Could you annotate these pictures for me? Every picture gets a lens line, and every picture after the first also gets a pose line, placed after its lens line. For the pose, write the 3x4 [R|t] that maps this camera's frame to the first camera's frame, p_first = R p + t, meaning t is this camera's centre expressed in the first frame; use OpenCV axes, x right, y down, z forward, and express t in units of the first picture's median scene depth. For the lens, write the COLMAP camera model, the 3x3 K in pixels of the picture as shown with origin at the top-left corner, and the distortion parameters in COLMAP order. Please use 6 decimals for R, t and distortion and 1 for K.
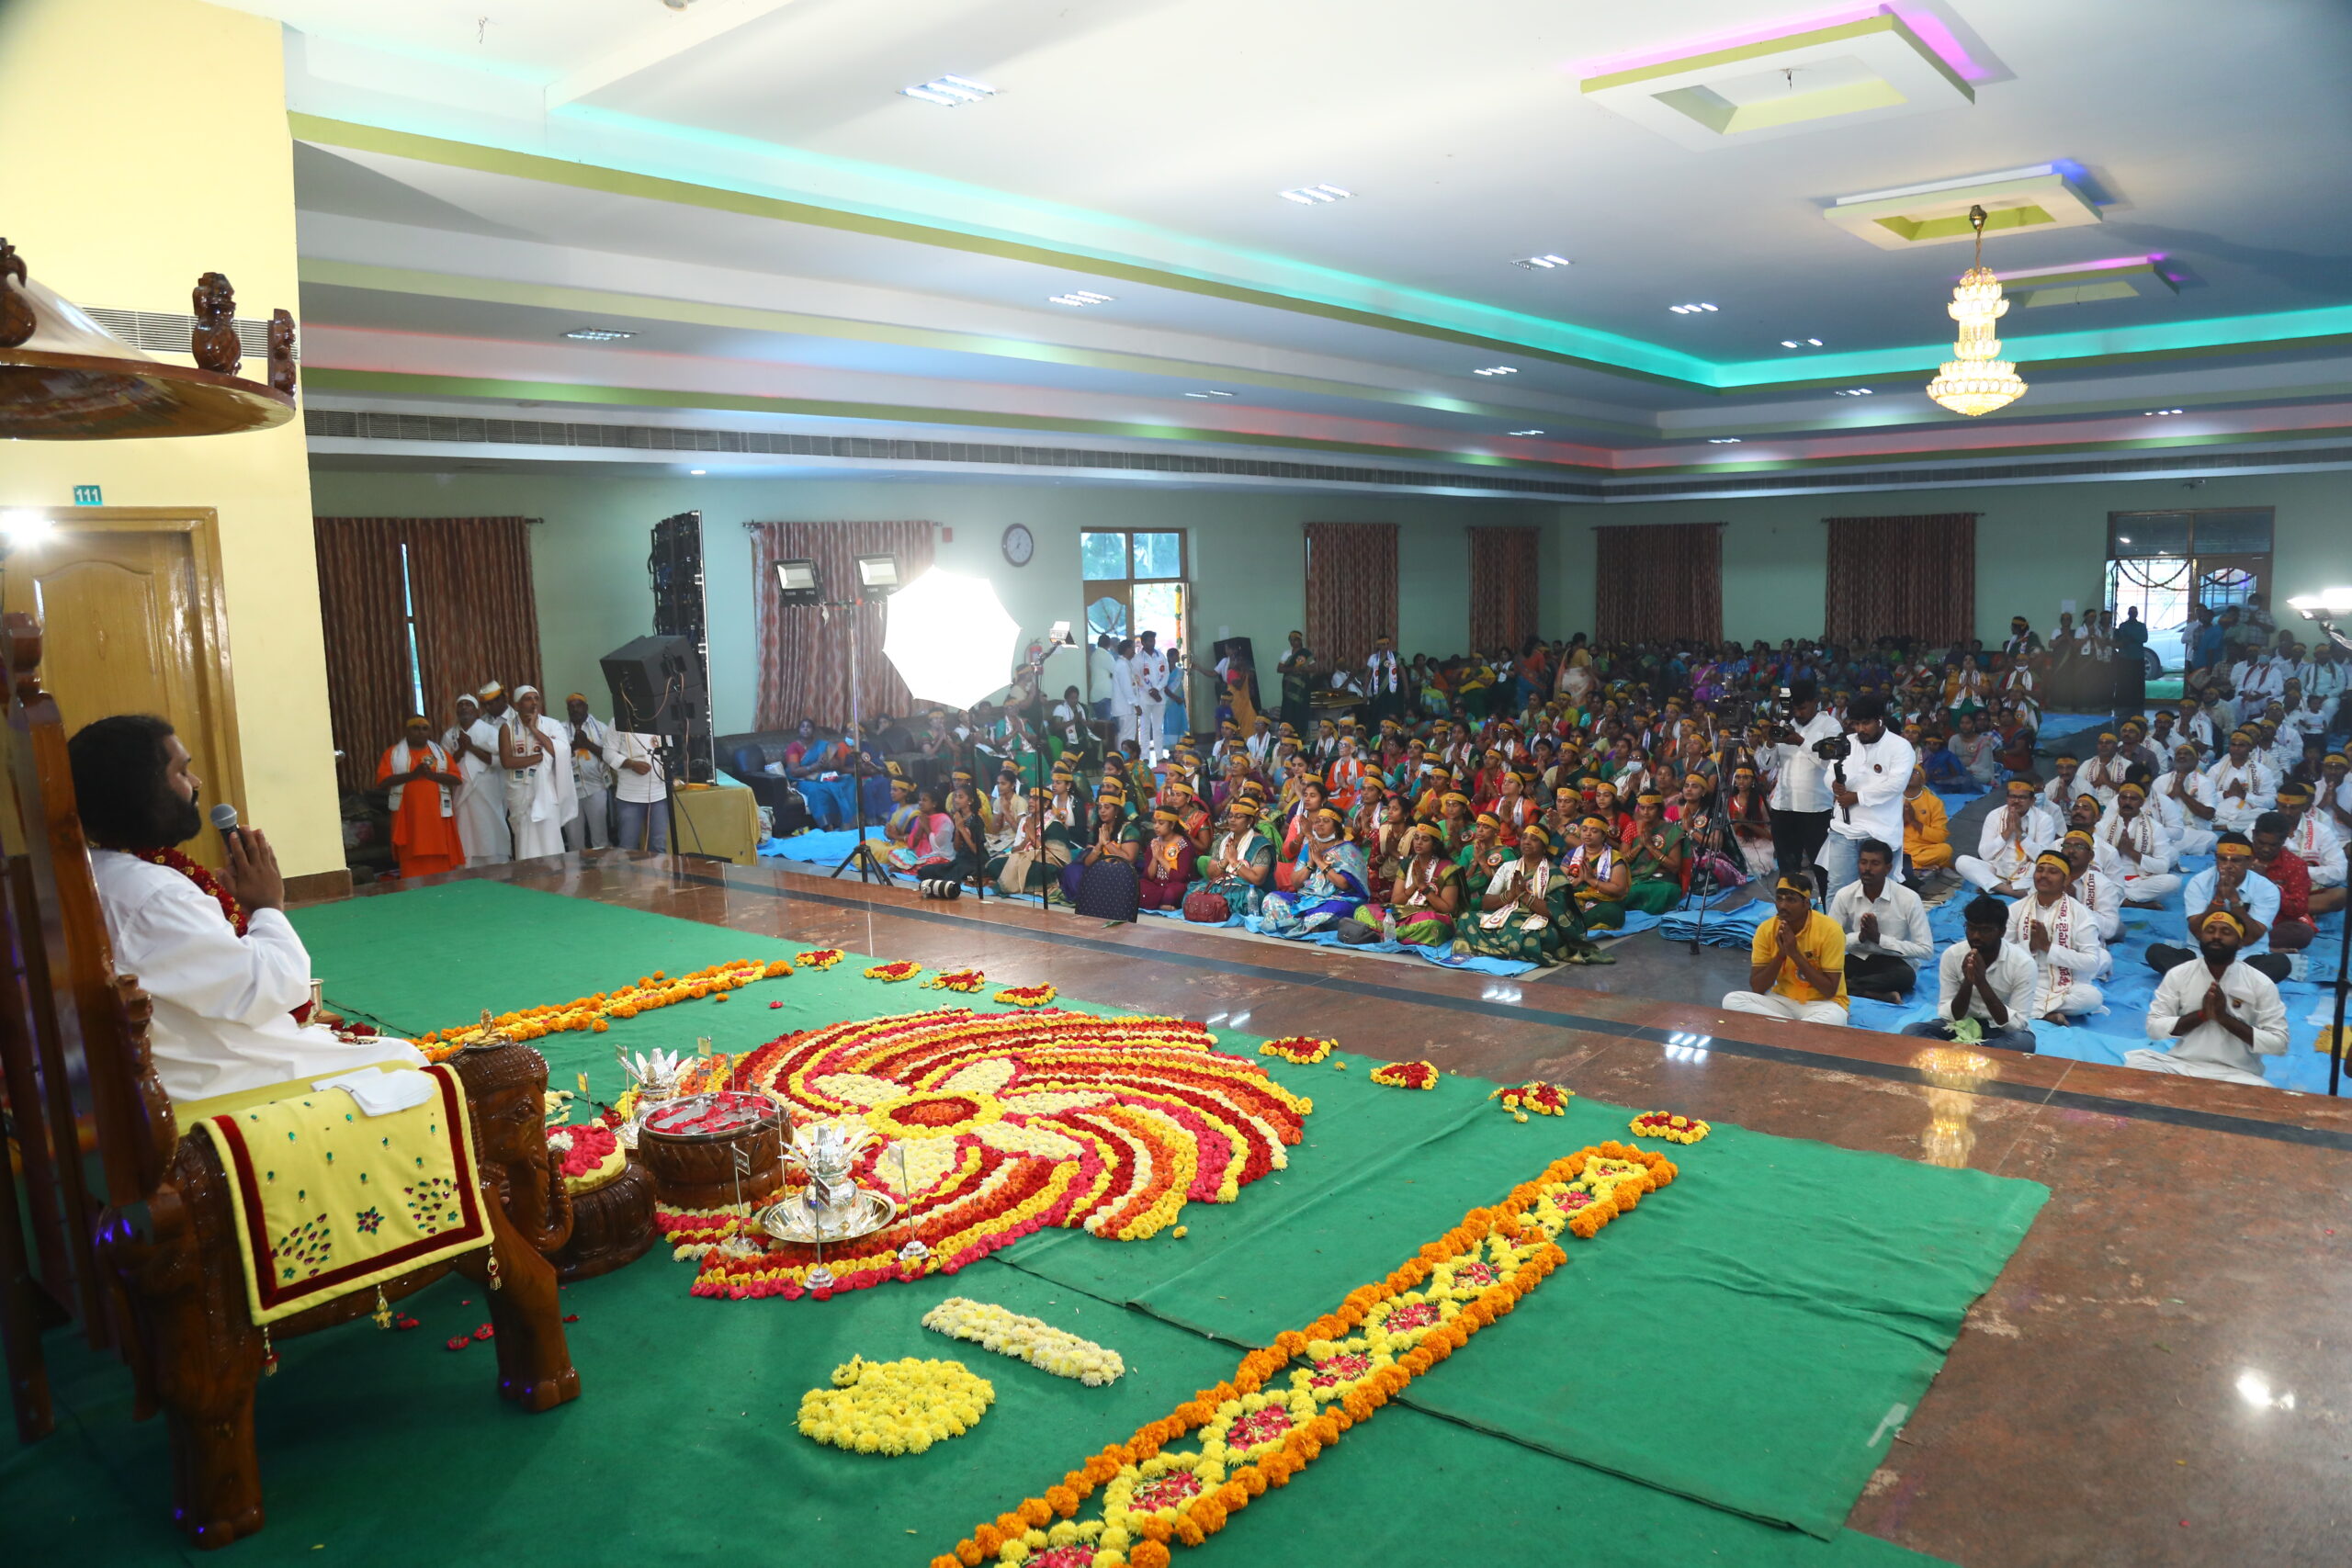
lens RADIAL K [[1680.3, 0, 1170.1], [0, 1680.3, 816.3], [0, 0, 1]] dist [-0.112988, 0.067477]
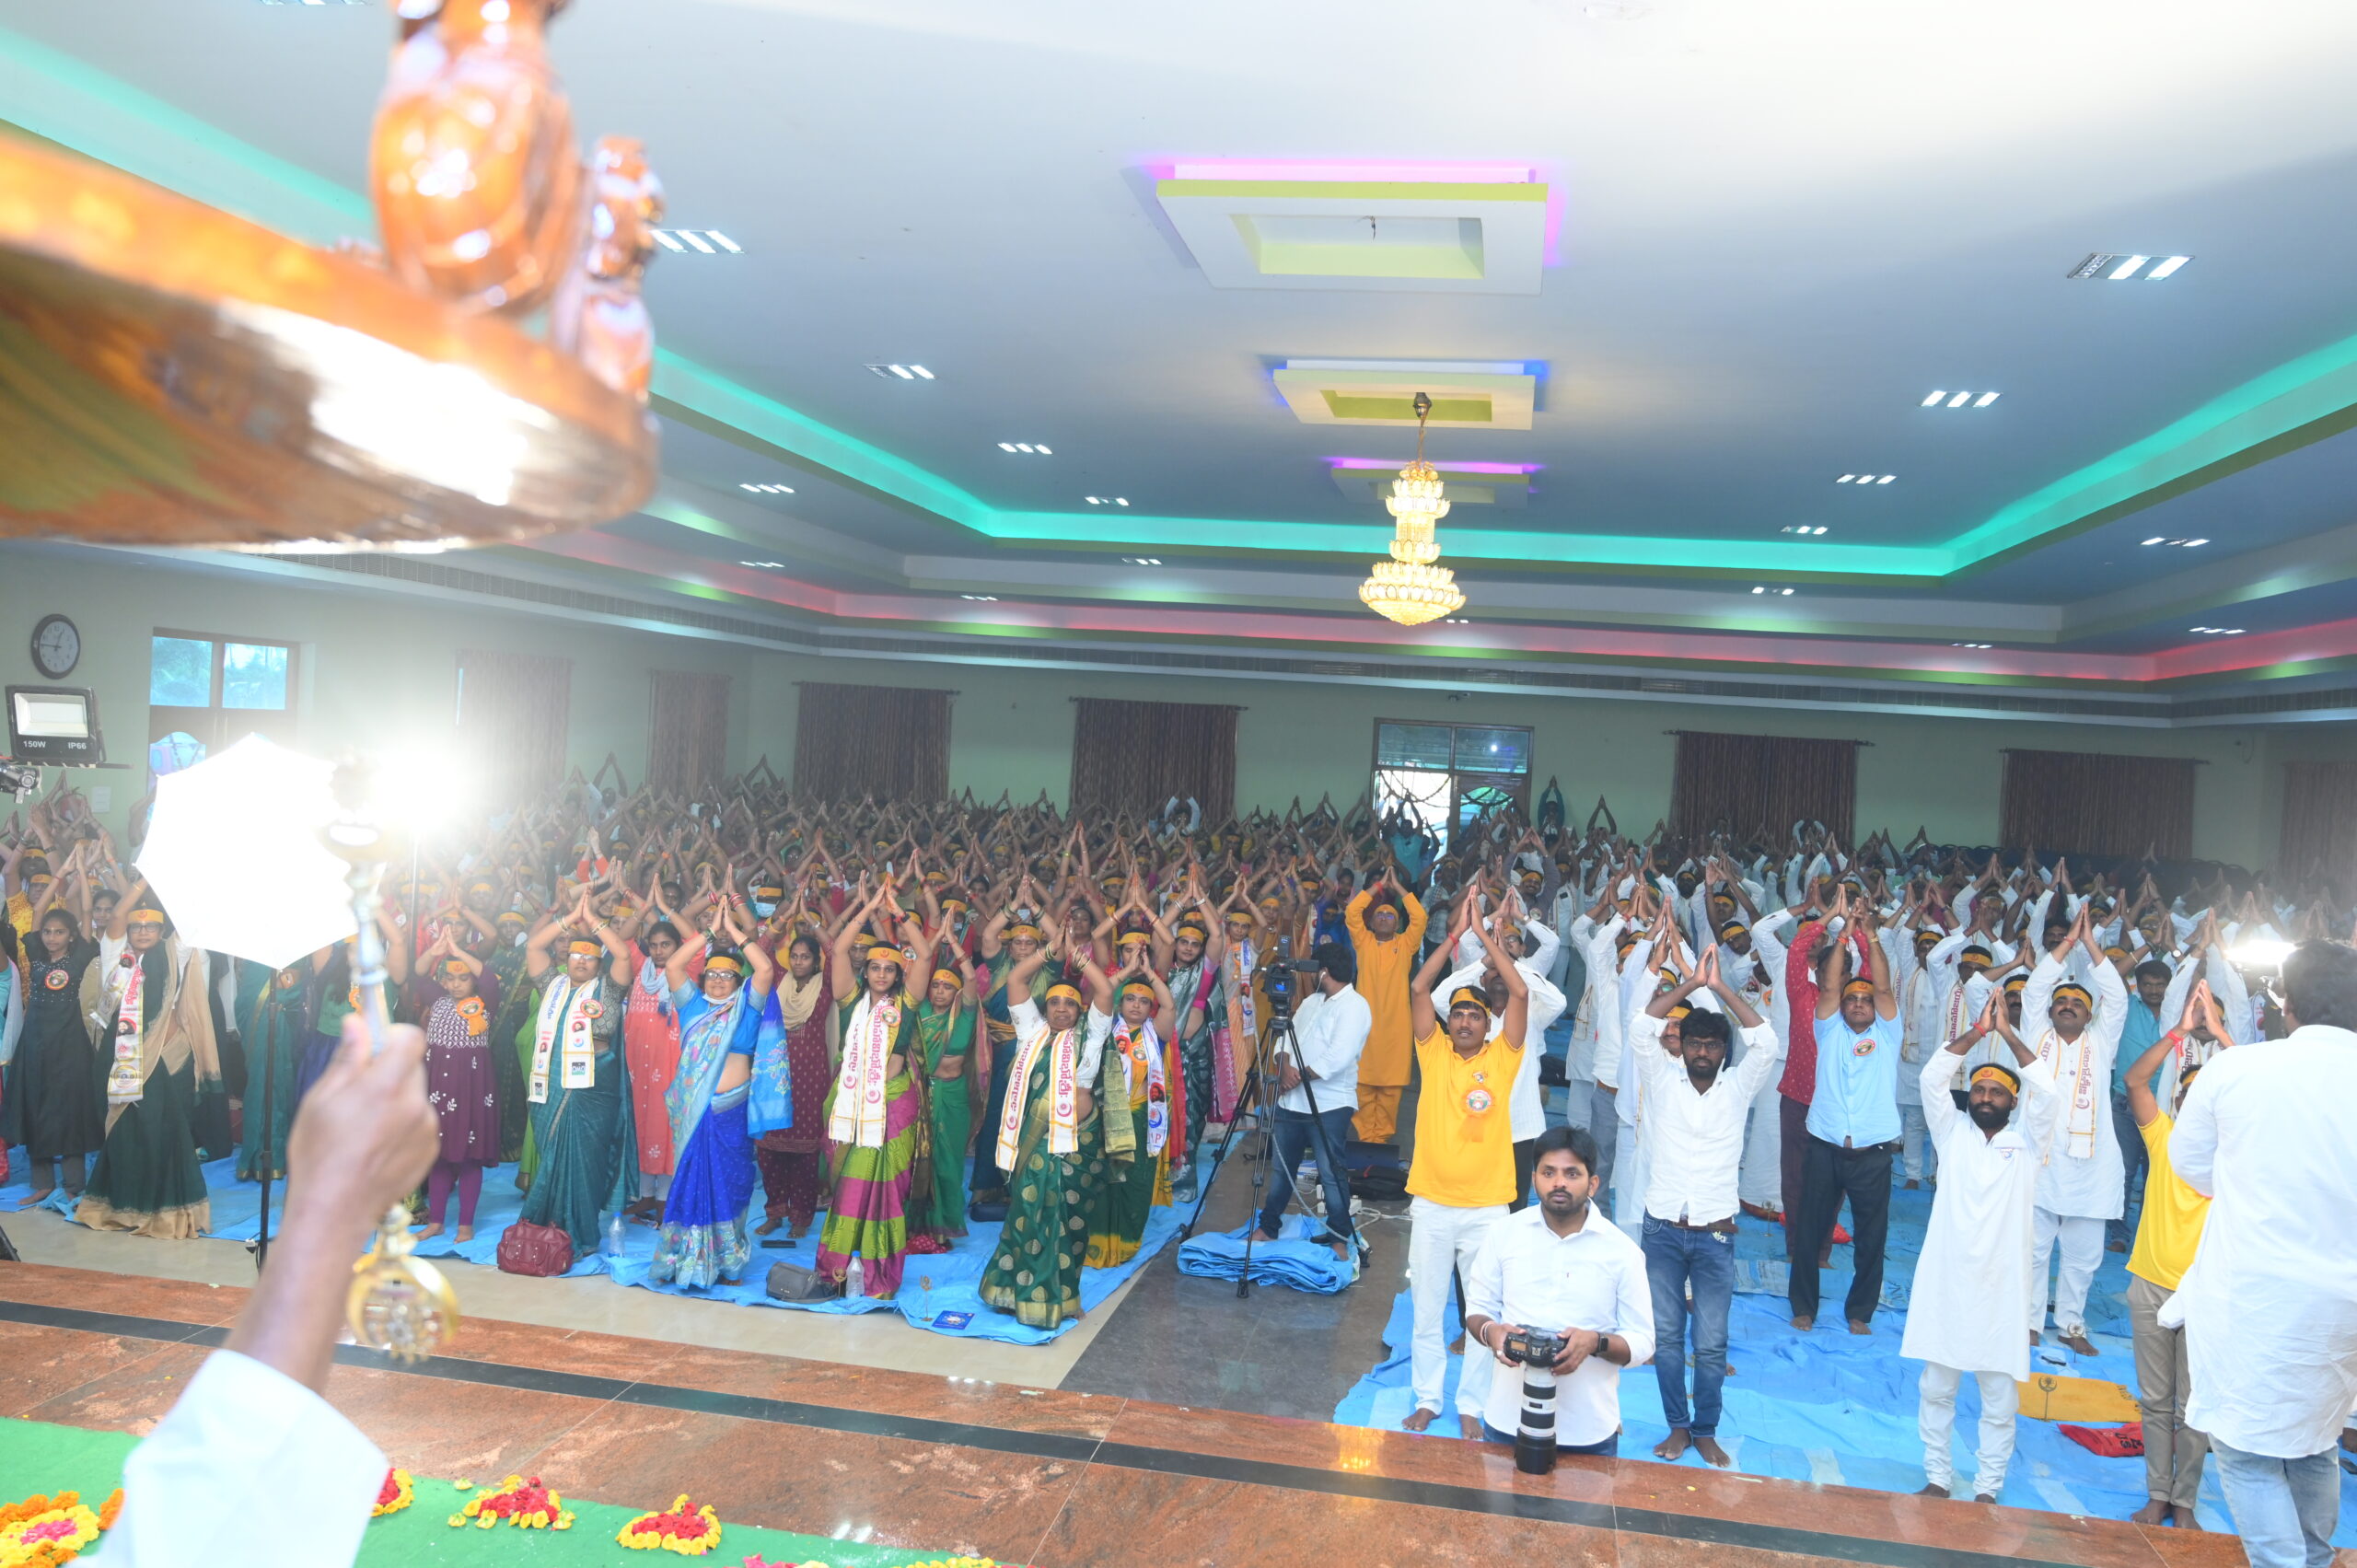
lens RADIAL K [[2024.0, 0, 1183.1], [0, 2024.0, 774.4], [0, 0, 1]] dist [0.028685, -0.016649]
pose [[0.864373, 0.071405, 0.497755, -0.097191], [-0.015248, 0.993133, -0.115989, -0.023949], [-0.502620, 0.092668, 0.859527, 0.083682]]
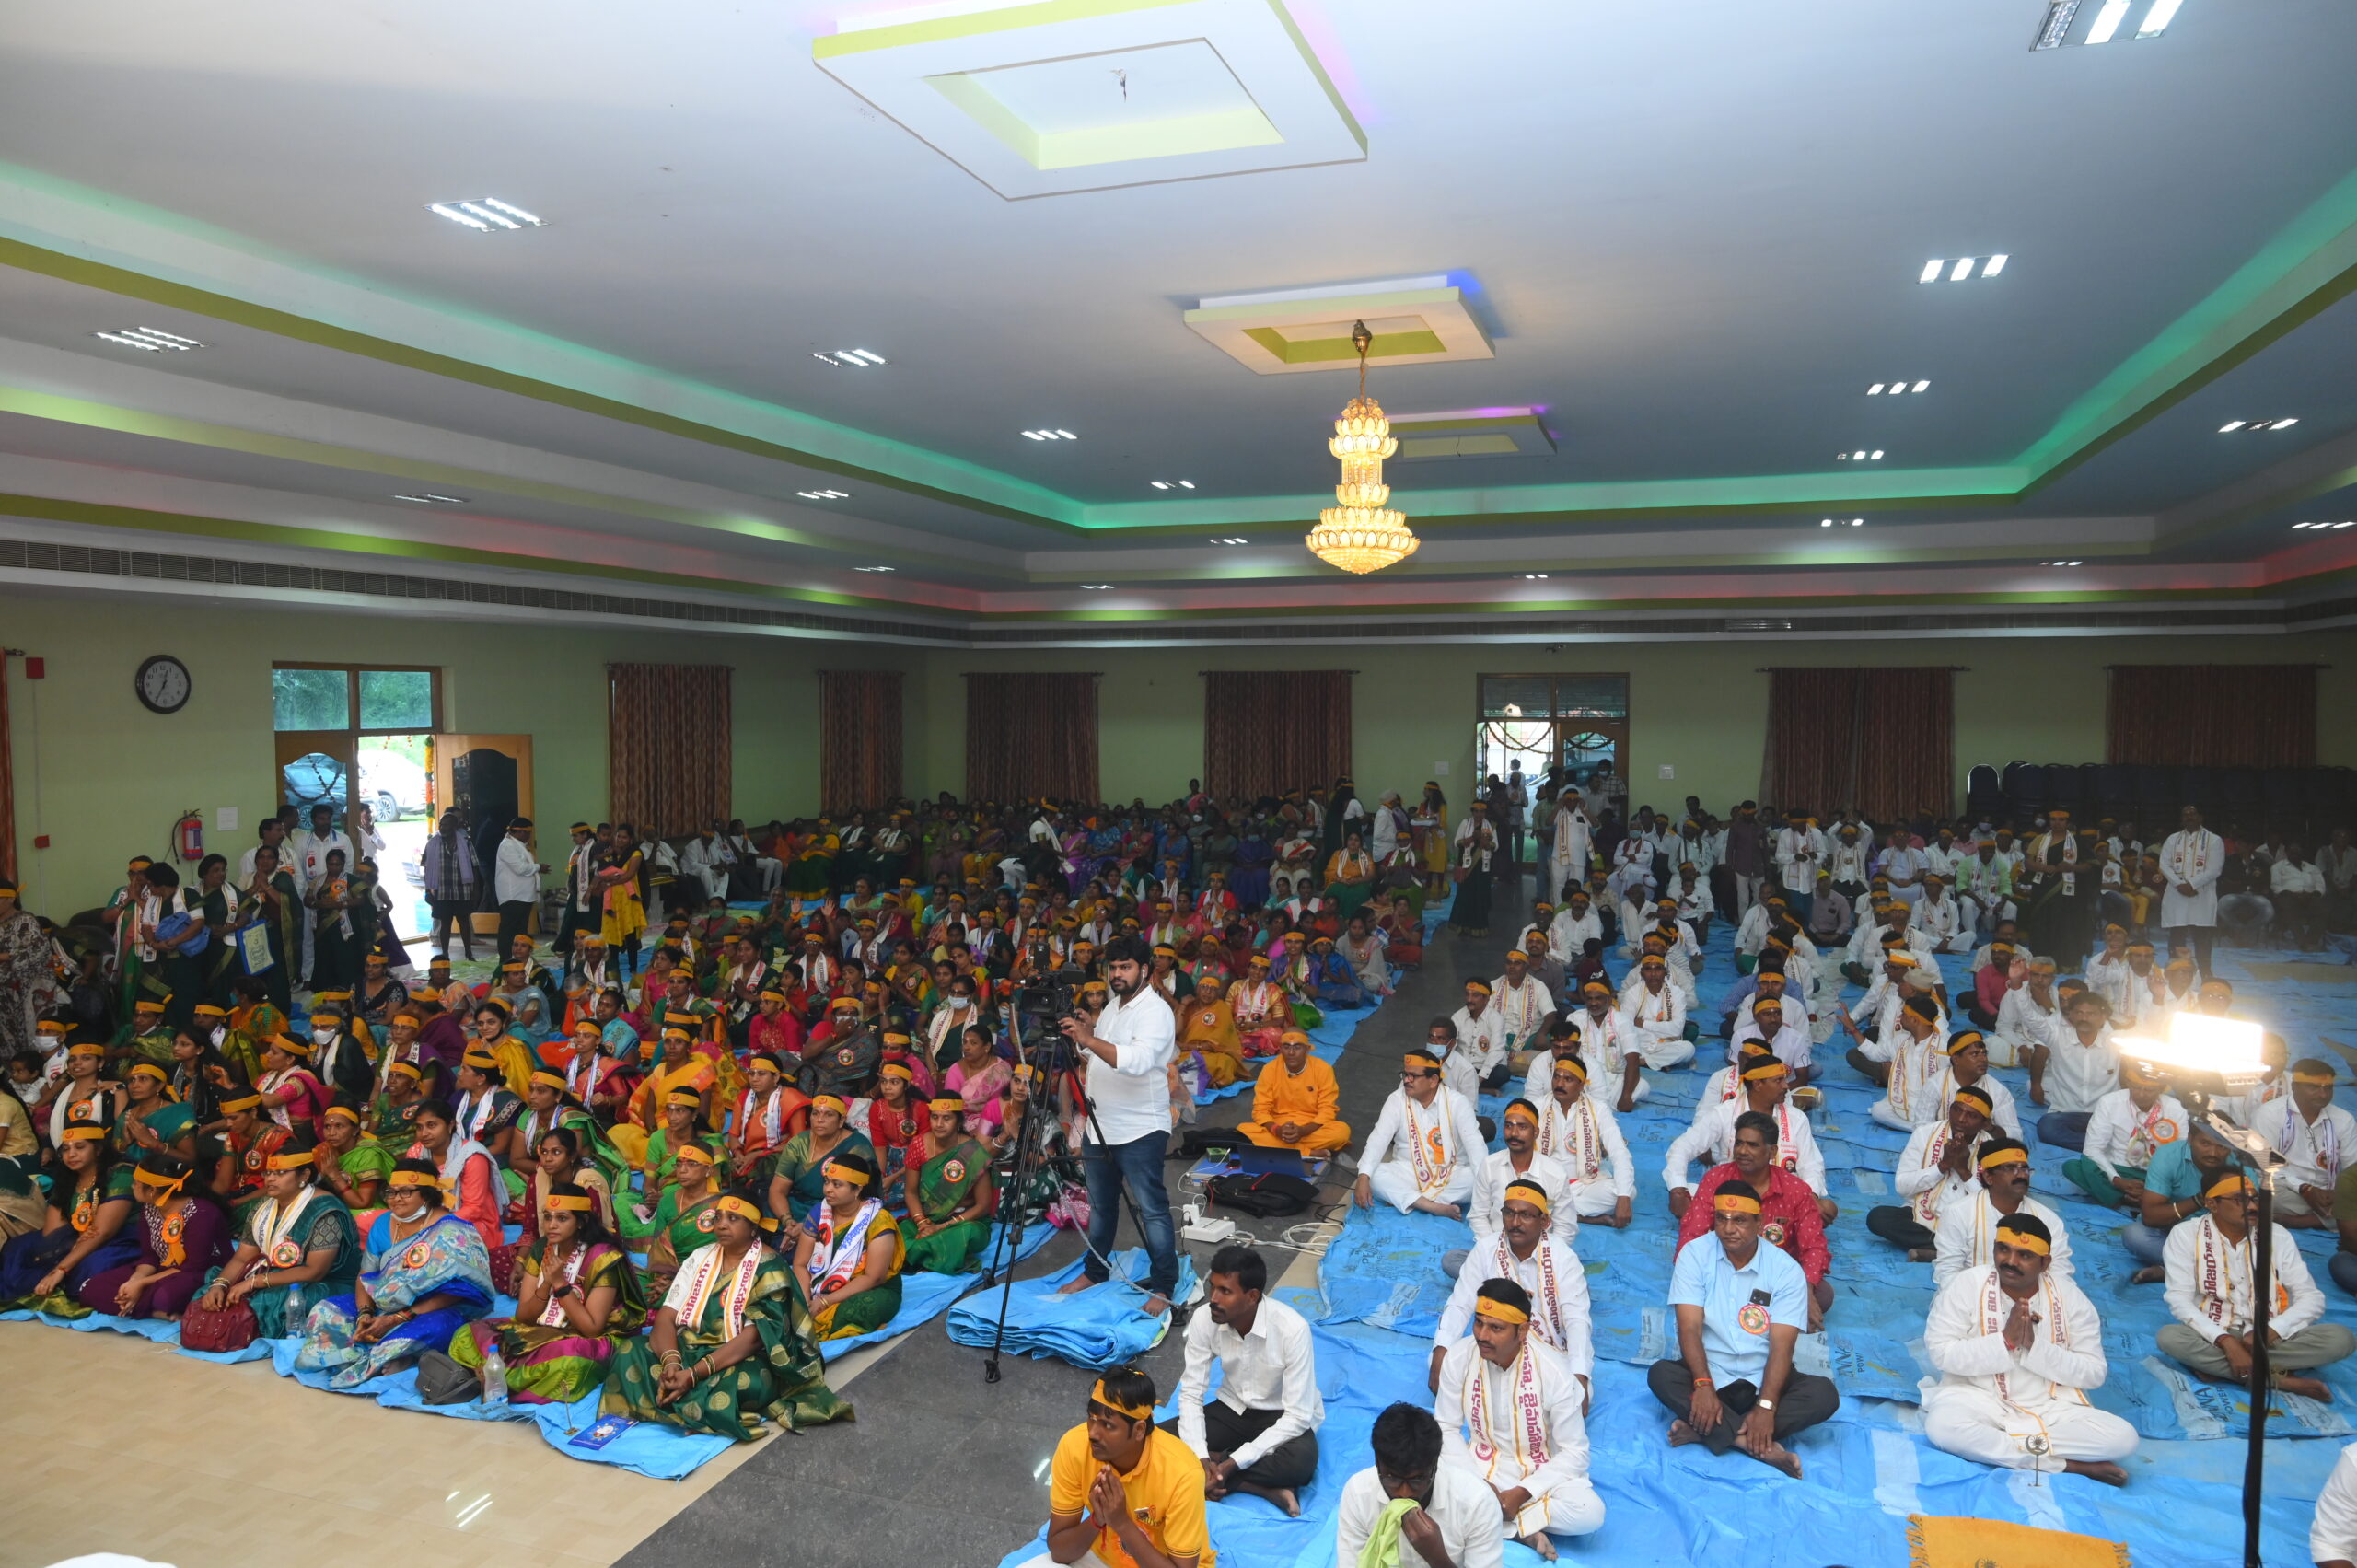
lens RADIAL K [[1613.1, 0, 1182.2], [0, 1613.1, 787.4], [0, 0, 1]] dist [0.002462, 0.001957]
pose [[0.937404, 0.009731, 0.348108, 0.079274], [0.021113, 0.996183, -0.084702, -0.044997], [-0.347603, 0.086749, 0.933620, 0.177325]]
